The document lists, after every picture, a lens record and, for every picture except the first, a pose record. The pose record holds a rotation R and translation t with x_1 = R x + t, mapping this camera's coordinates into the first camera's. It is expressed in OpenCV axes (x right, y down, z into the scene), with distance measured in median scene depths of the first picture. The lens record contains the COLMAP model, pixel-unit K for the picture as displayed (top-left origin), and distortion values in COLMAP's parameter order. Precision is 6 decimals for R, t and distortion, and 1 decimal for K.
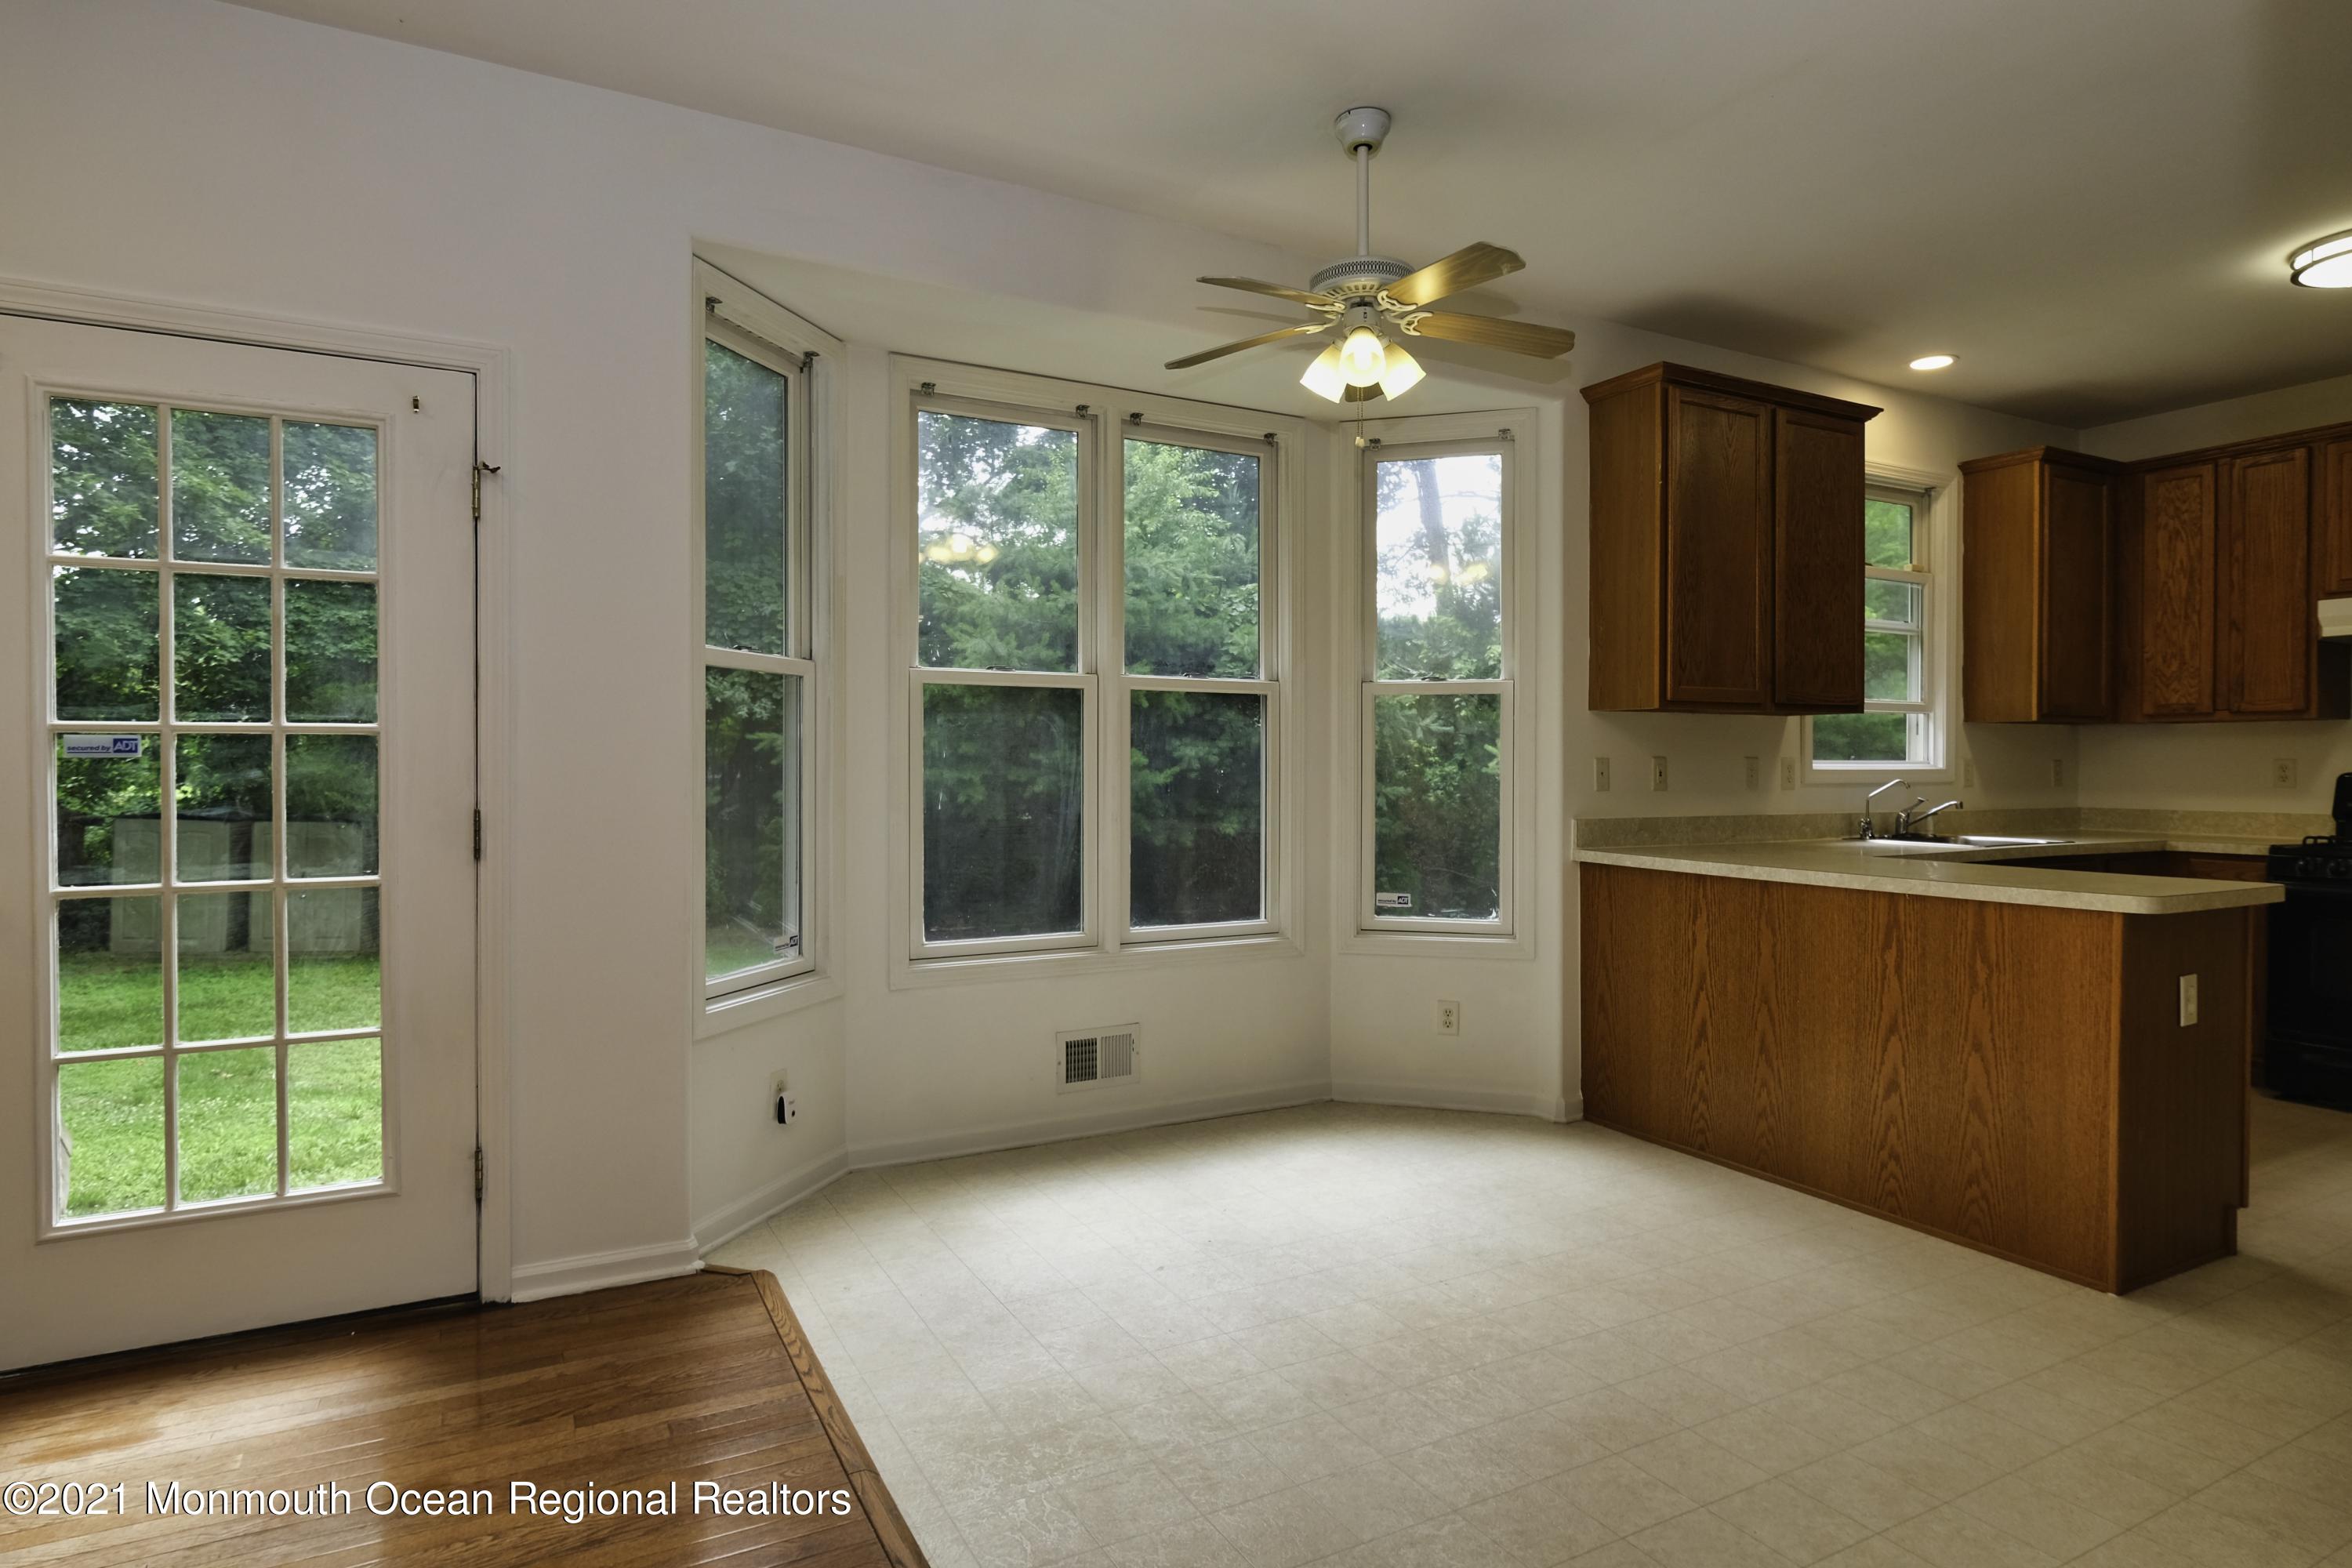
lens RADIAL K [[1277.3, 0, 1188.6], [0, 1277.3, 771.1], [0, 0, 1]] dist [-0.001358, -0.002434]
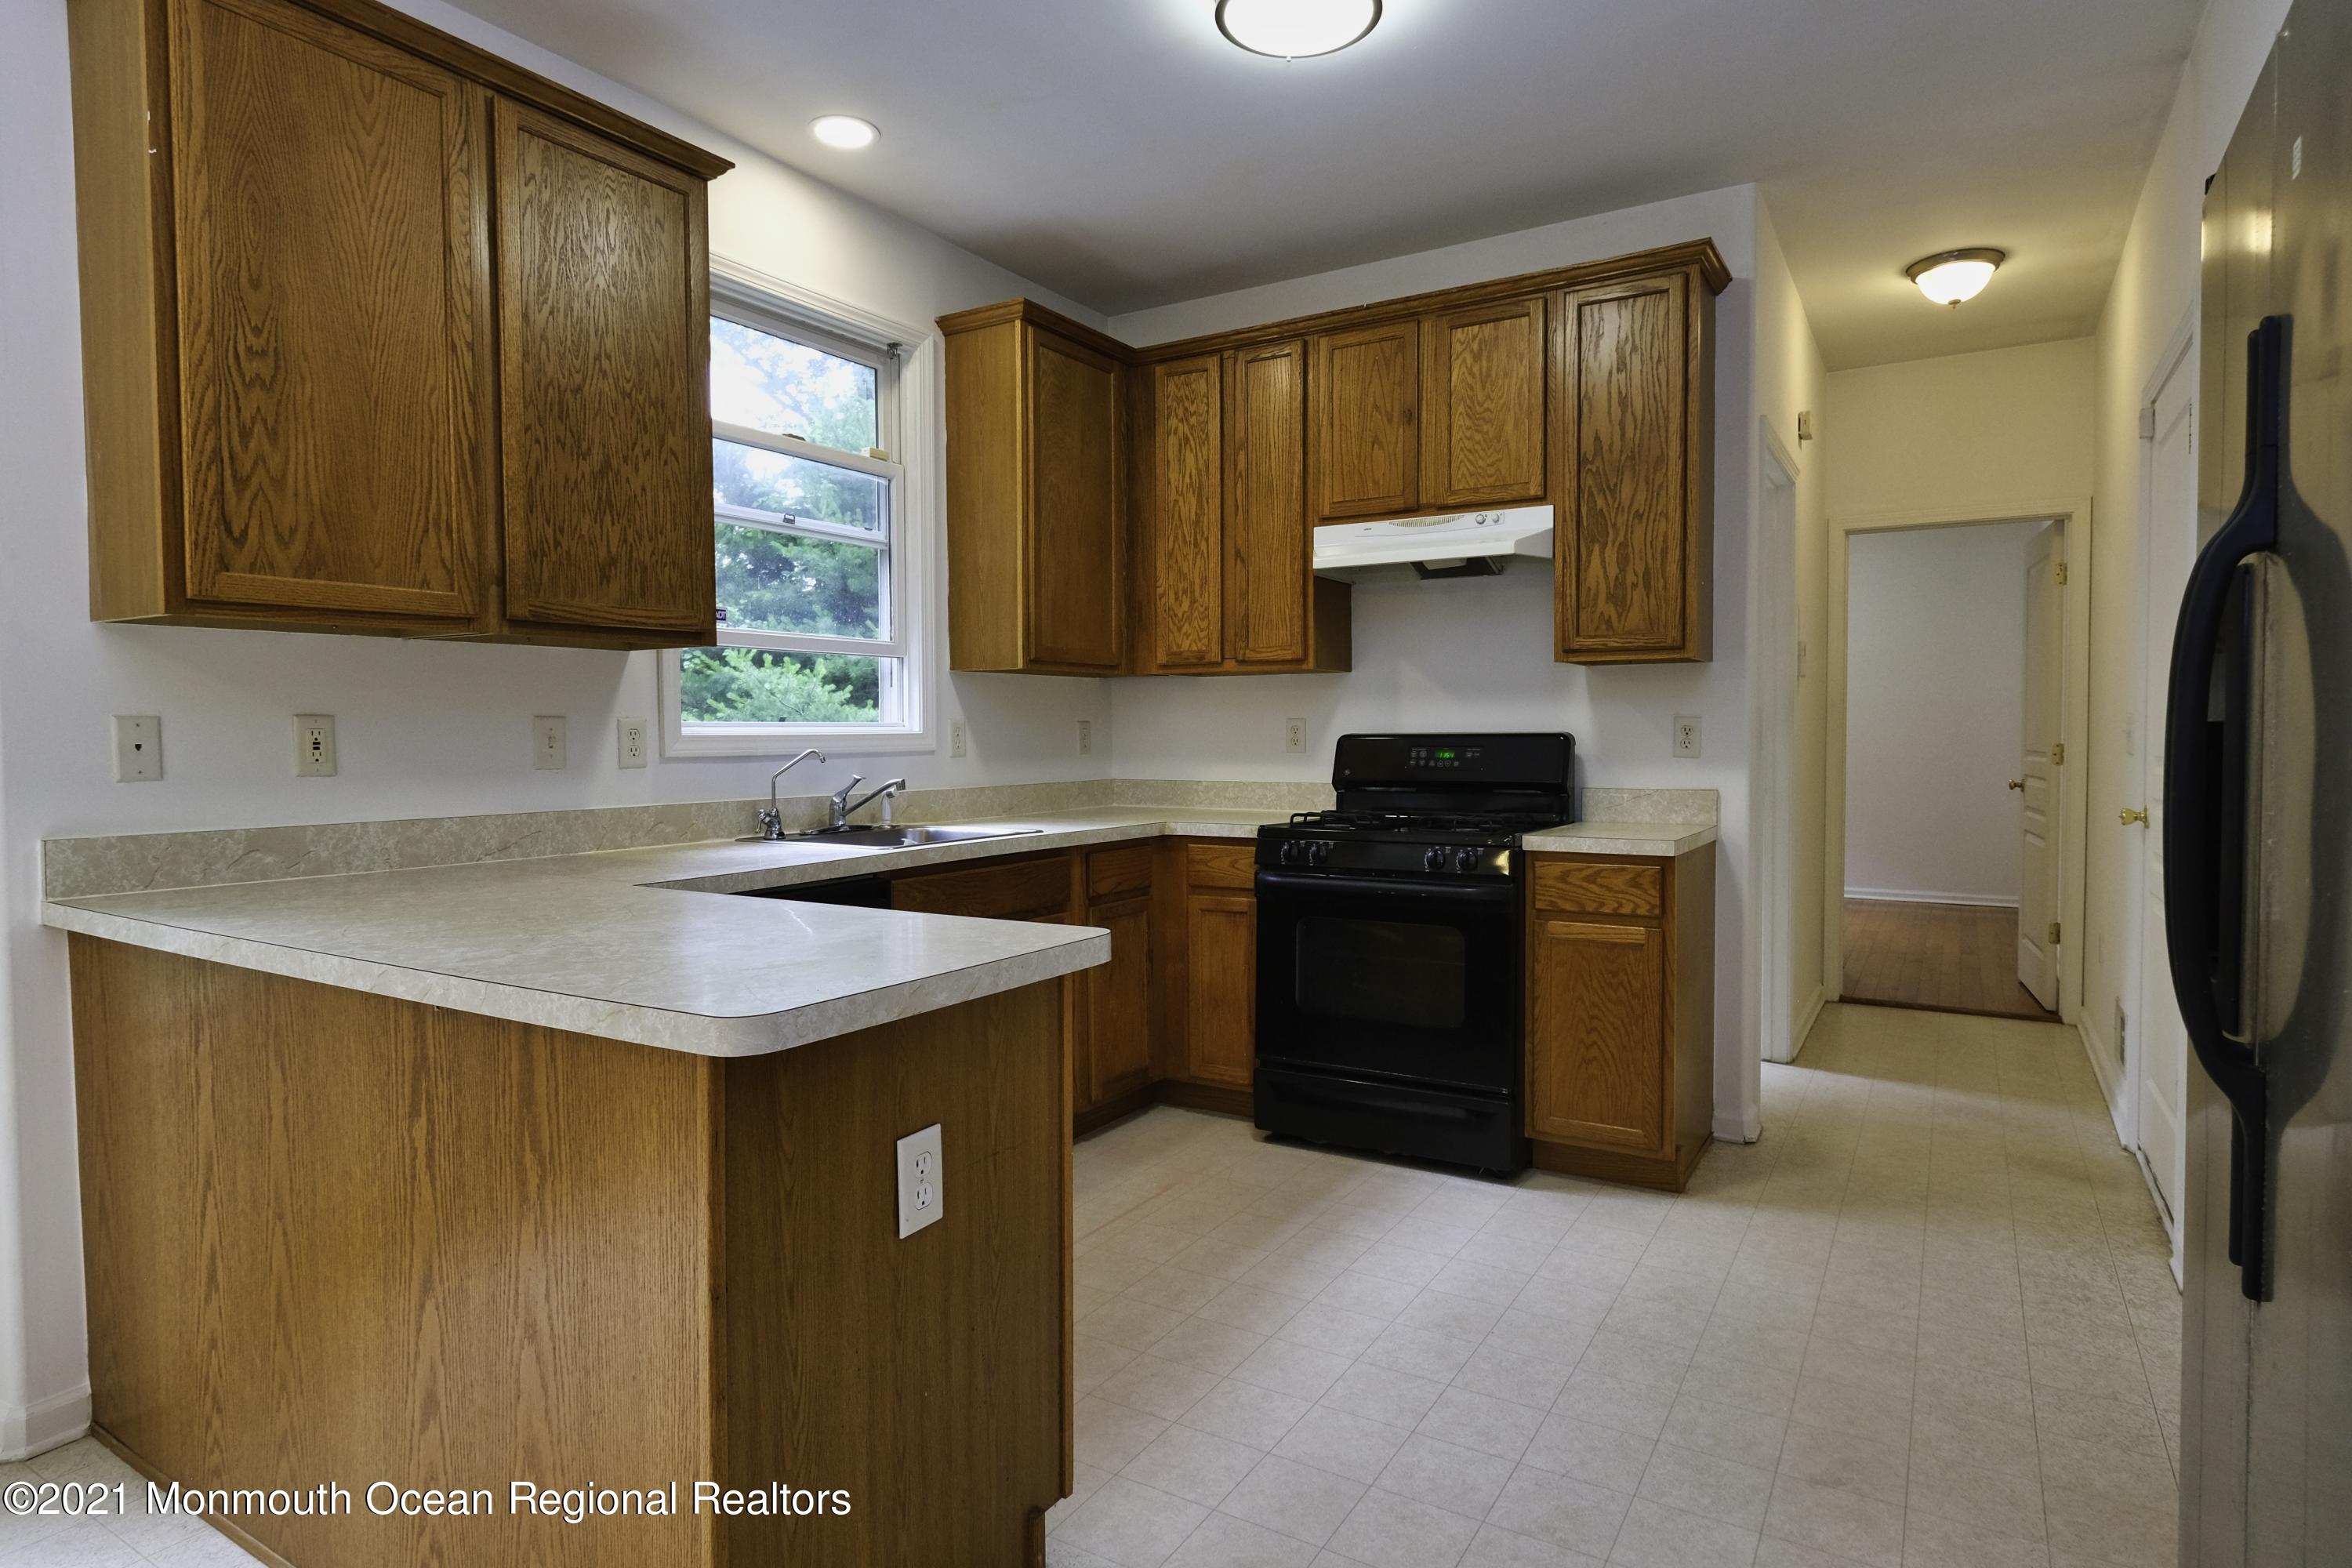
lens RADIAL K [[1277.3, 0, 1179.1], [0, 1277.3, 771.6], [0, 0, 1]] dist [-0.001358, -0.002434]
pose [[0.866608, -0.021392, 0.498531, 0.431420], [0.008499, 0.999568, 0.028119, 0.001229], [-0.498917, -0.020131, 0.866416, 0.351072]]
